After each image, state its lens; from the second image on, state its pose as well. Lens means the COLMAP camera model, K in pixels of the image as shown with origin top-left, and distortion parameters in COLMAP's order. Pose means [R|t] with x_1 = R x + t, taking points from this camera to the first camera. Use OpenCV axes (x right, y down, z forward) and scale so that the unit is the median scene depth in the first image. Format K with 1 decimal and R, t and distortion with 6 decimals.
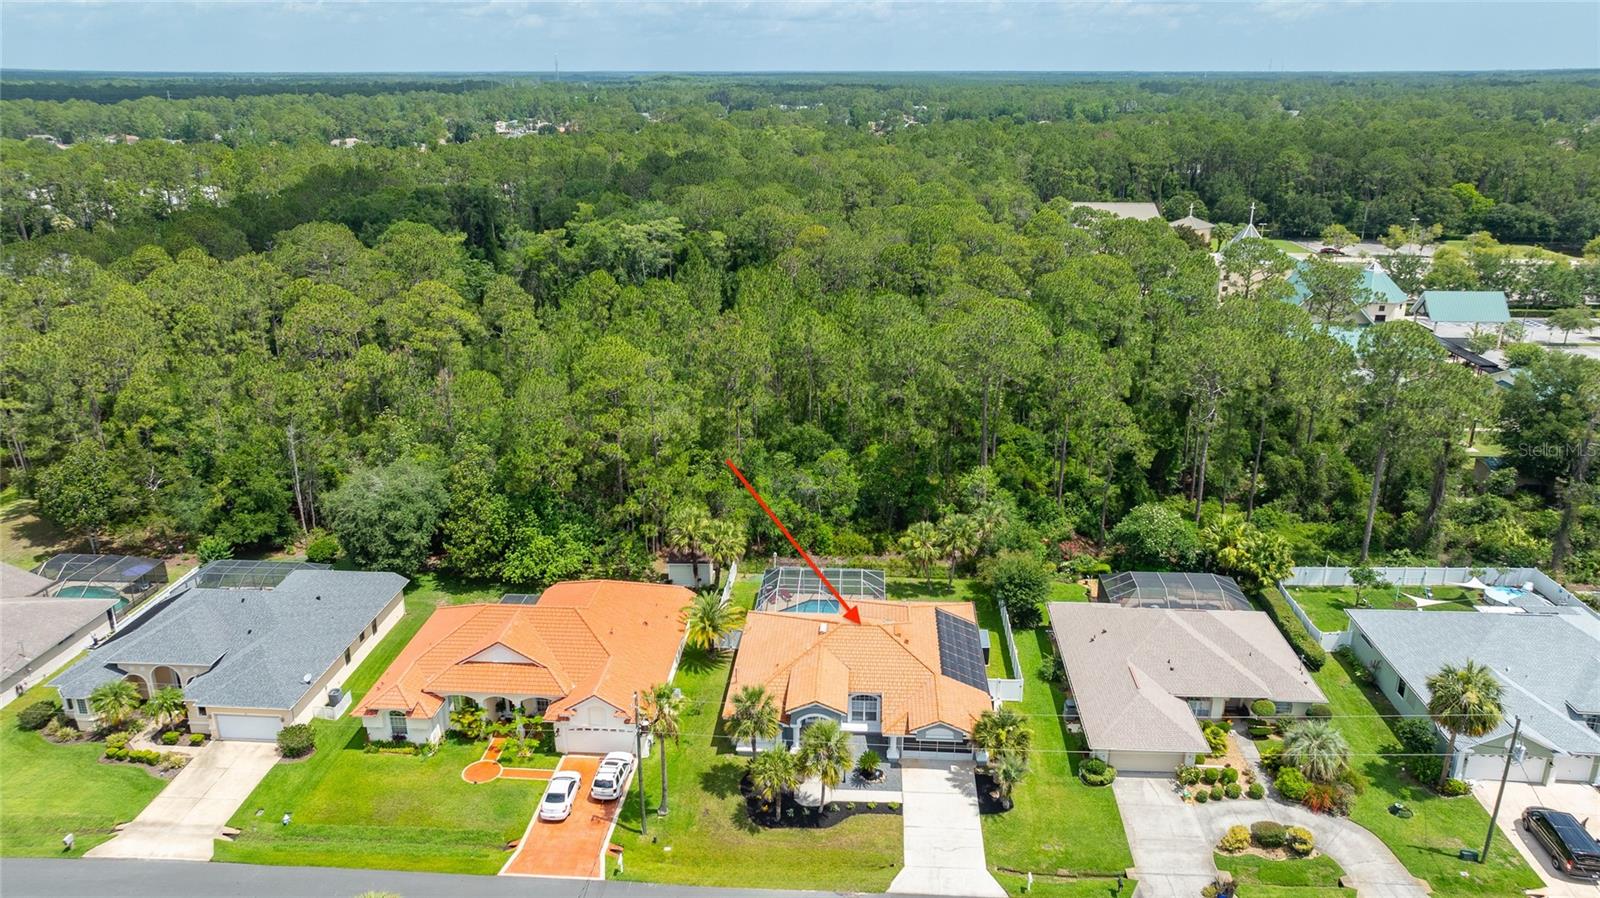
lens RADIAL K [[1122.8, 0, 808.2], [0, 1122.8, 447.4], [0, 0, 1]] dist [-0.021534, 0.047702]
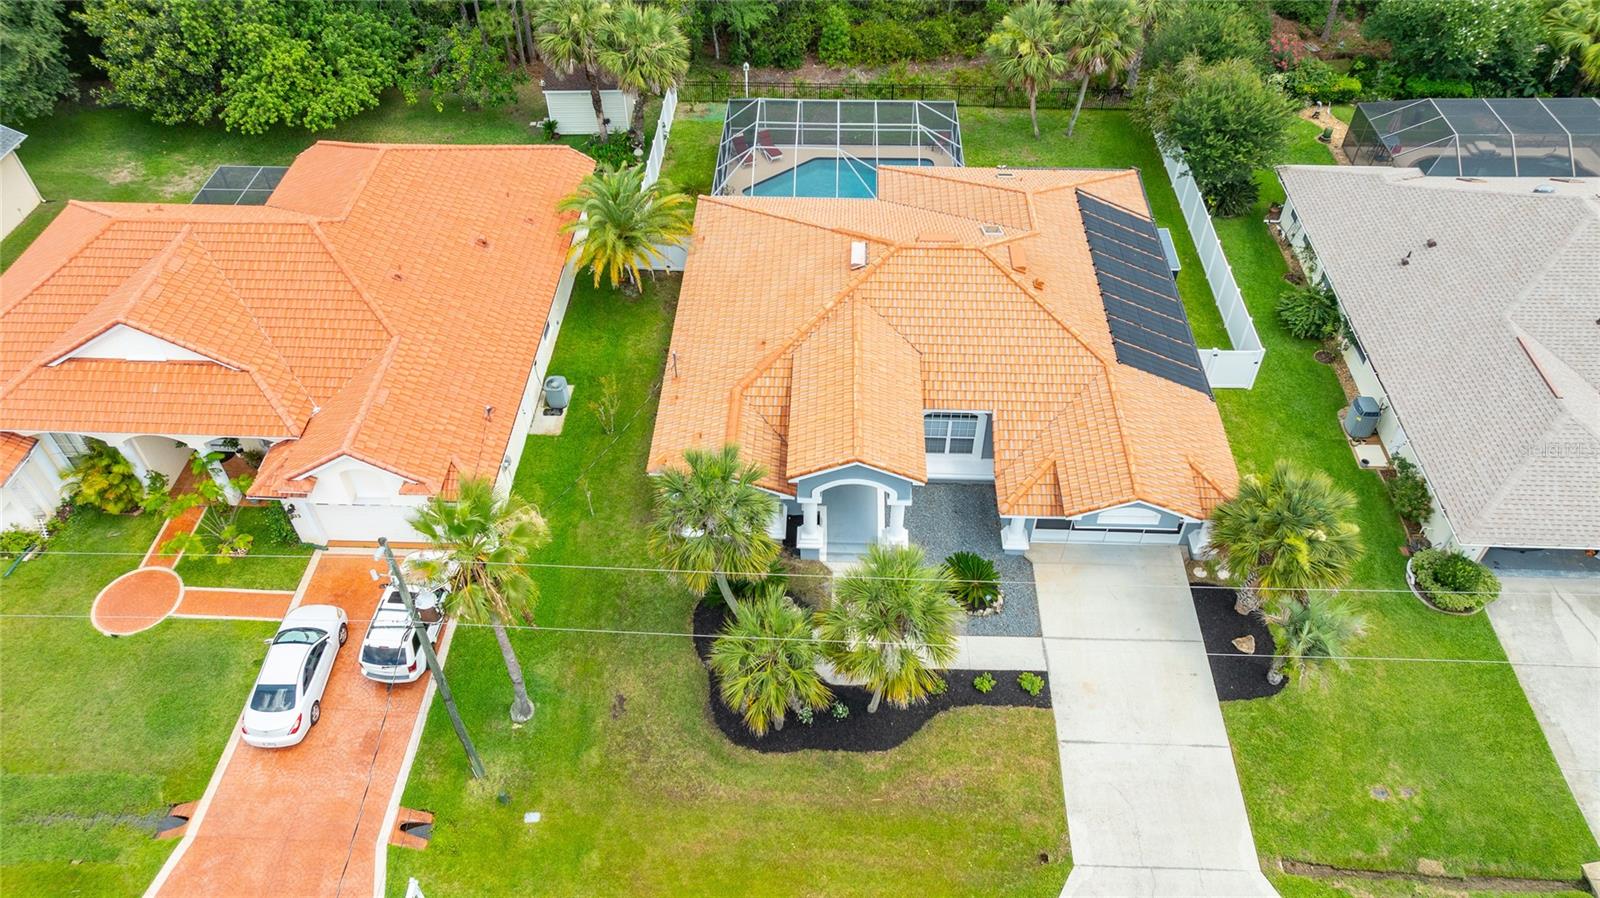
lens RADIAL K [[1122.8, 0, 808.2], [0, 1122.8, 447.4], [0, 0, 1]] dist [-0.021534, 0.047702]
pose [[0.999556, -0.021409, 0.020727, -0.017708], [0.009988, 0.896032, 0.443877, 0.024597], [-0.028075, -0.443473, 0.895848, 0.522385]]
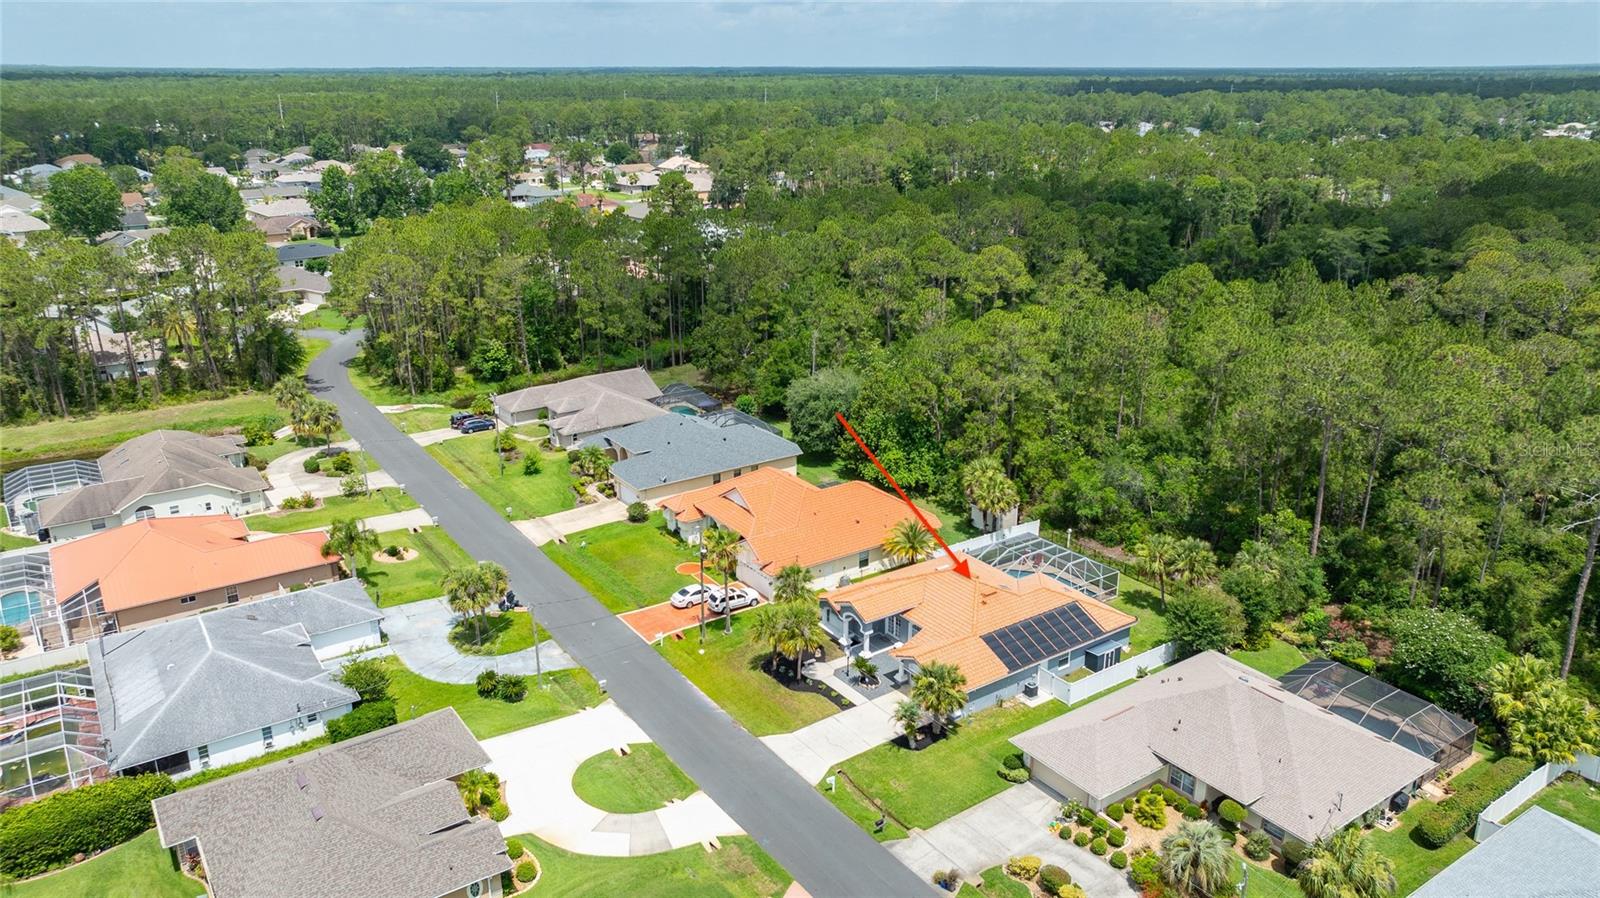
lens RADIAL K [[1122.8, 0, 808.2], [0, 1122.8, 447.4], [0, 0, 1]] dist [-0.021534, 0.047702]
pose [[0.623646, 0.251549, -0.740128, 0.693703], [-0.248719, 0.961459, 0.117198, -0.049748], [0.741084, 0.110994, 0.662175, 0.142247]]
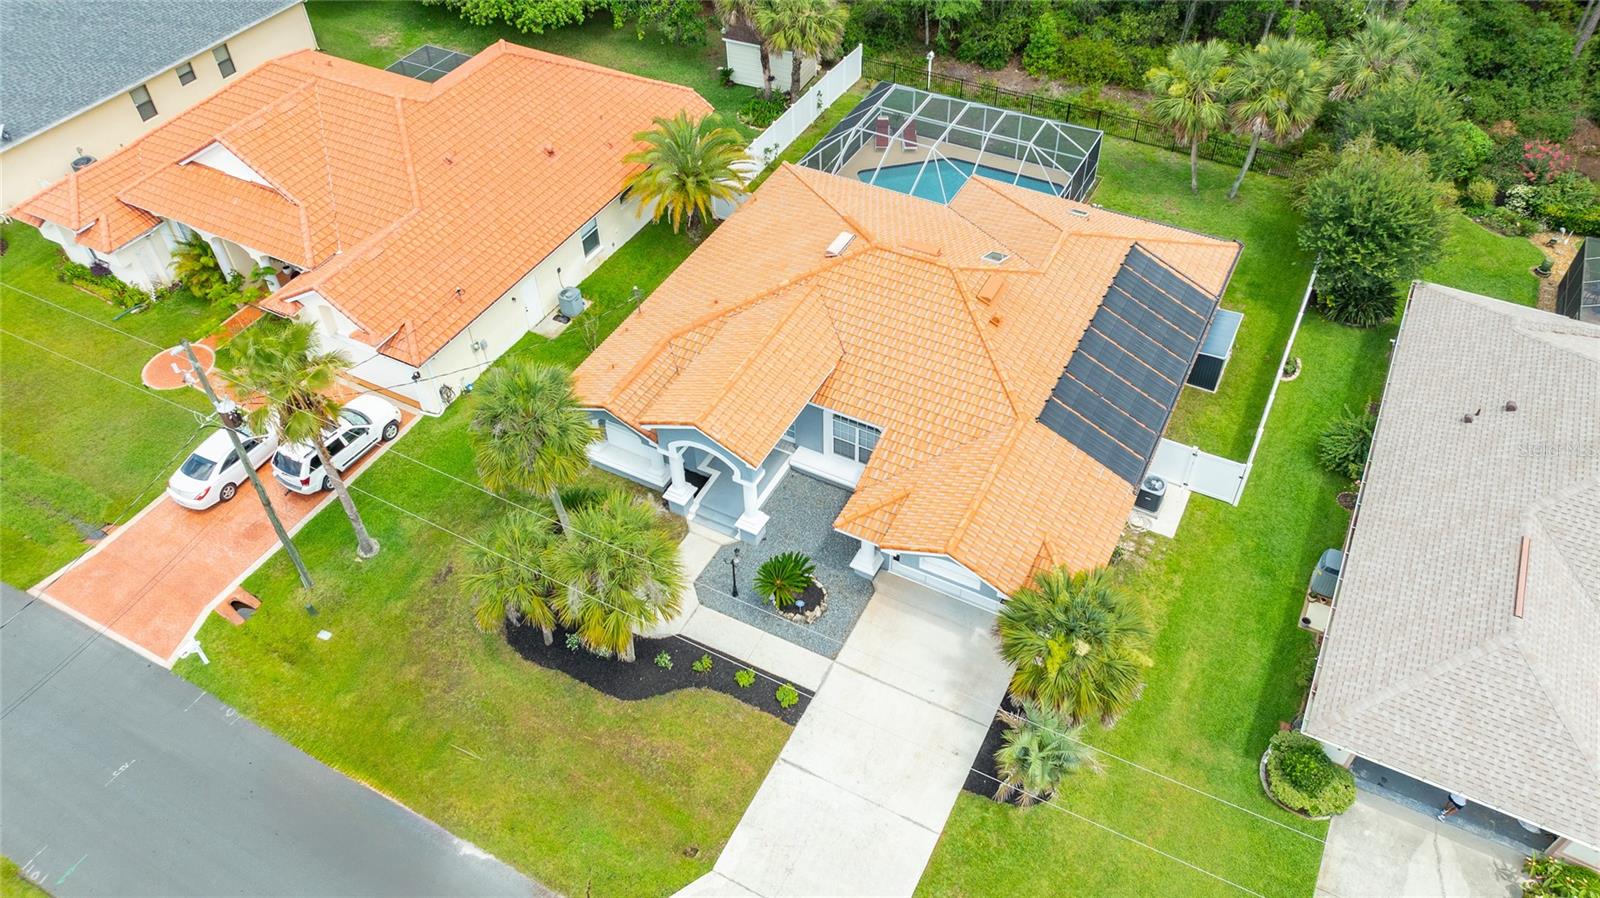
lens RADIAL K [[1142.3, 0, 800.0], [0, 1142.3, 449.0], [0, 0, 1]] dist [-0.022485, 0.045773]
pose [[0.912028, 0.282661, -0.297166, 0.154481], [-0.119824, 0.876600, 0.466063, 0.017252], [0.392234, -0.389455, 0.833353, 0.542986]]
